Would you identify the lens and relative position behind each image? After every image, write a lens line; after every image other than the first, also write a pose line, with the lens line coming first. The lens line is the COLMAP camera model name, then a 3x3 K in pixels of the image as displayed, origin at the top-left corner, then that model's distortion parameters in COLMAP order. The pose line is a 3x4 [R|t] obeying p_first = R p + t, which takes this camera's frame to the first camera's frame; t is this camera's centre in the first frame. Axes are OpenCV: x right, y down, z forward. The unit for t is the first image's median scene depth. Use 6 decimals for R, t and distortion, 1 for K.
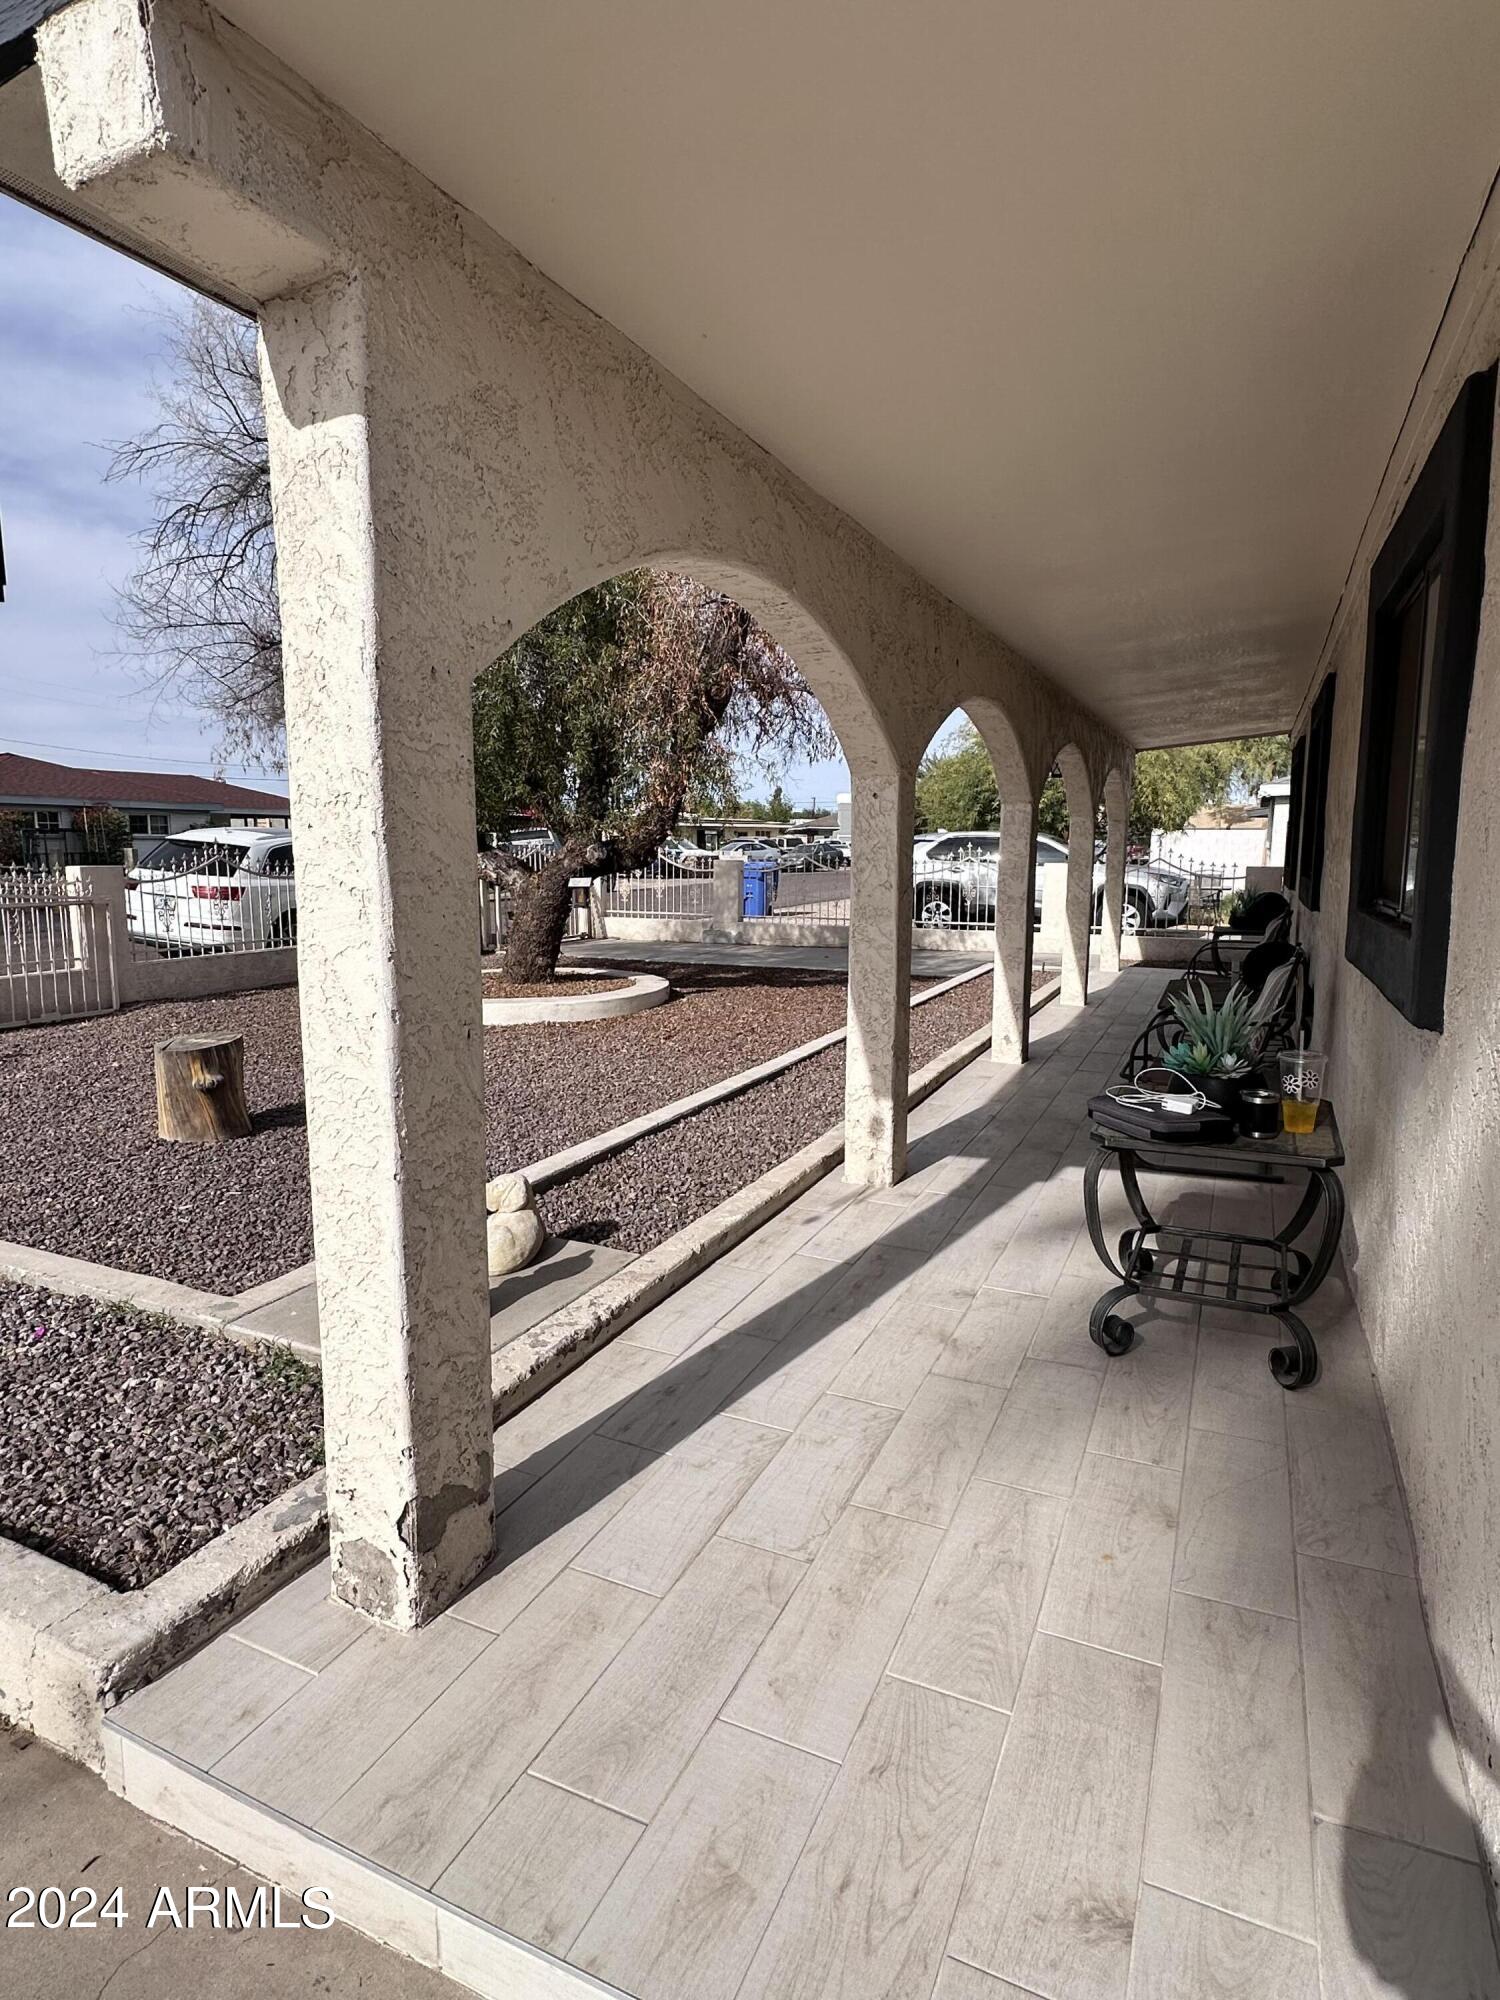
lens RADIAL K [[1066.5, 0, 750.0], [0, 1066.5, 1000.0], [0, 0, 1]] dist [-0.002941, -0.000492]
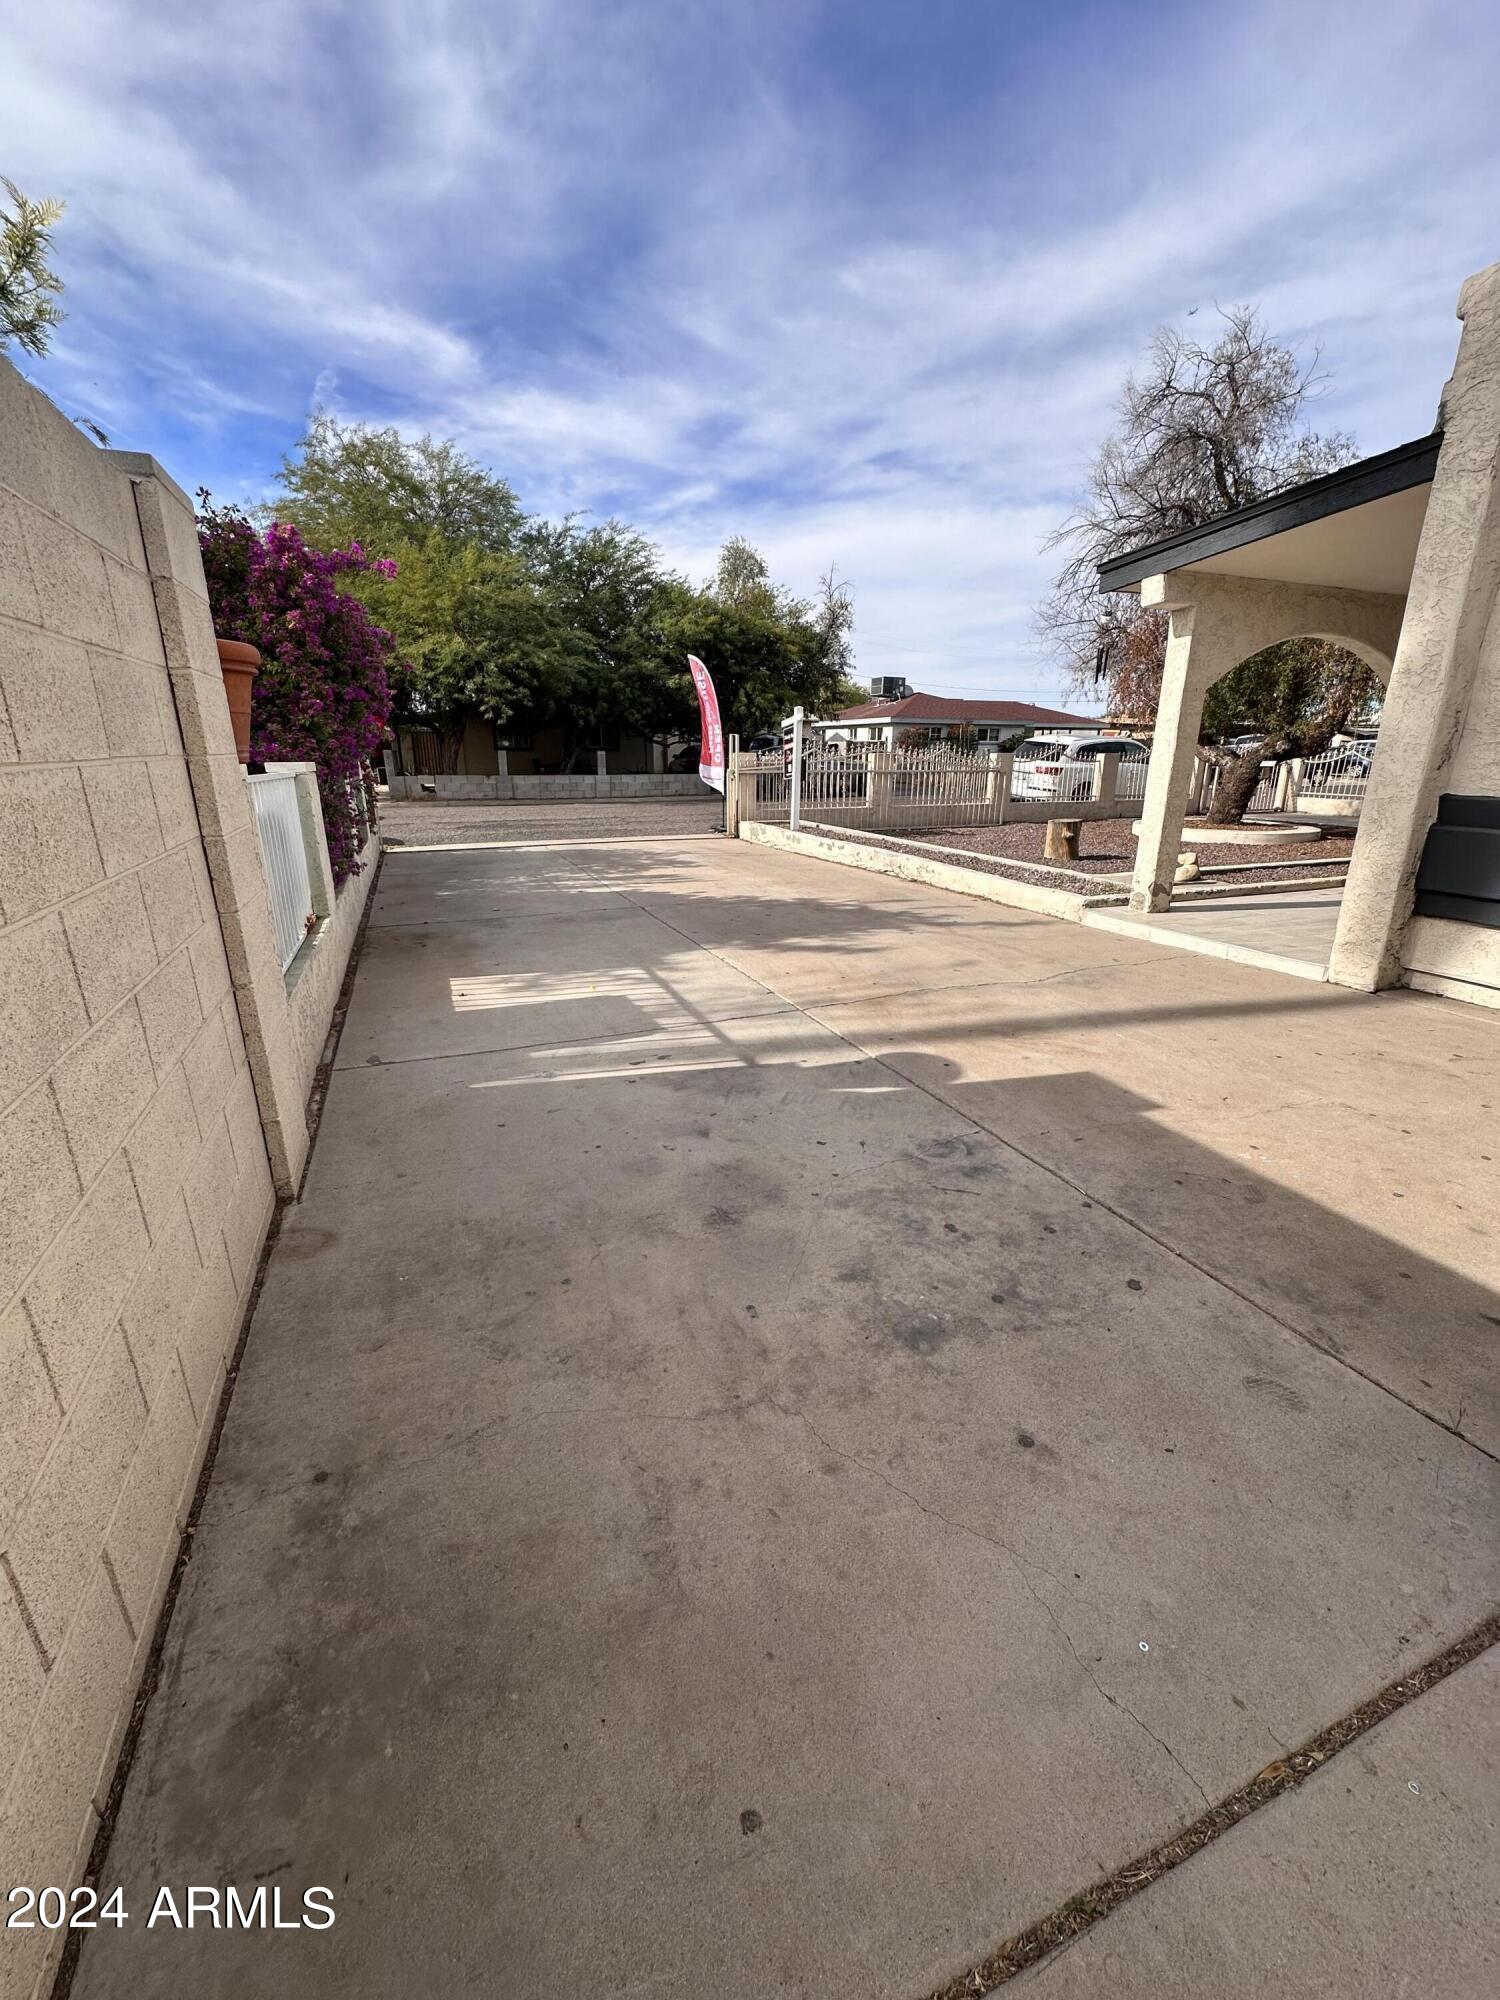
lens RADIAL K [[793.8, 0, 754.4], [0, 793.8, 994.7], [0, 0, 1]] dist [-0.001824, 0.000144]
pose [[0.729427, 0.202023, -0.653546, 0.145836], [-0.099856, 0.976608, 0.190437, 0.091864], [0.676731, -0.073650, 0.732537, -0.519342]]
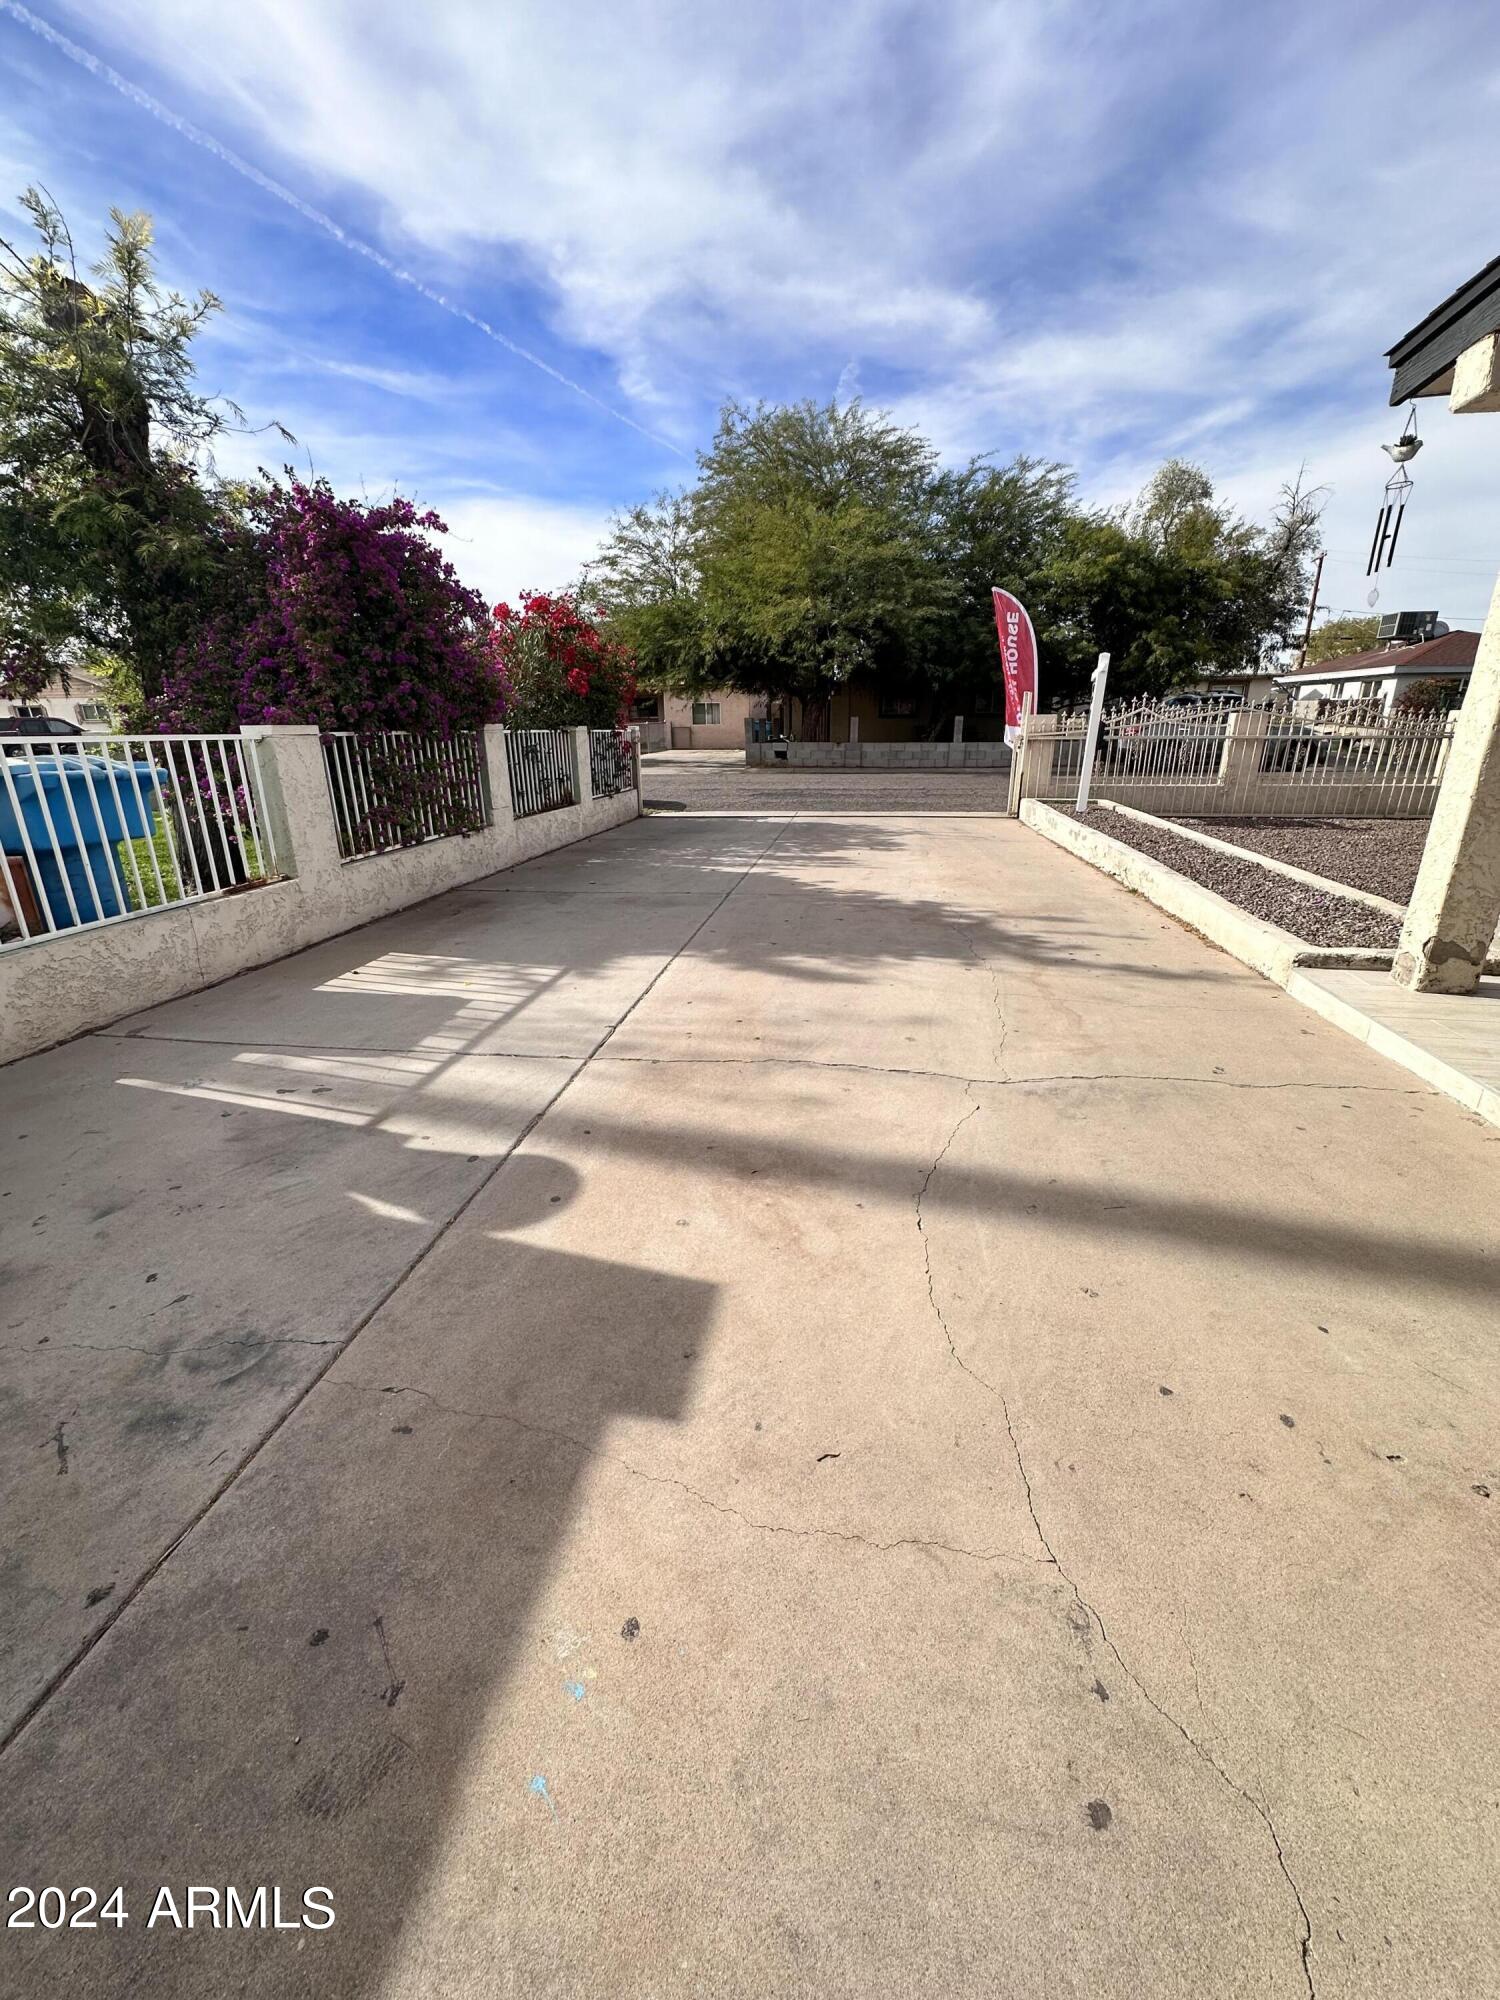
lens RADIAL K [[803.3, 0, 757.1], [0, 803.3, 988.0], [0, 0, 1]] dist [-0.002614, -0.000223]
pose [[0.284255, 0.299527, -0.910759, 0.188584], [-0.126719, 0.953349, 0.273984, 0.054340], [0.950337, 0.037529, 0.308951, -0.205714]]
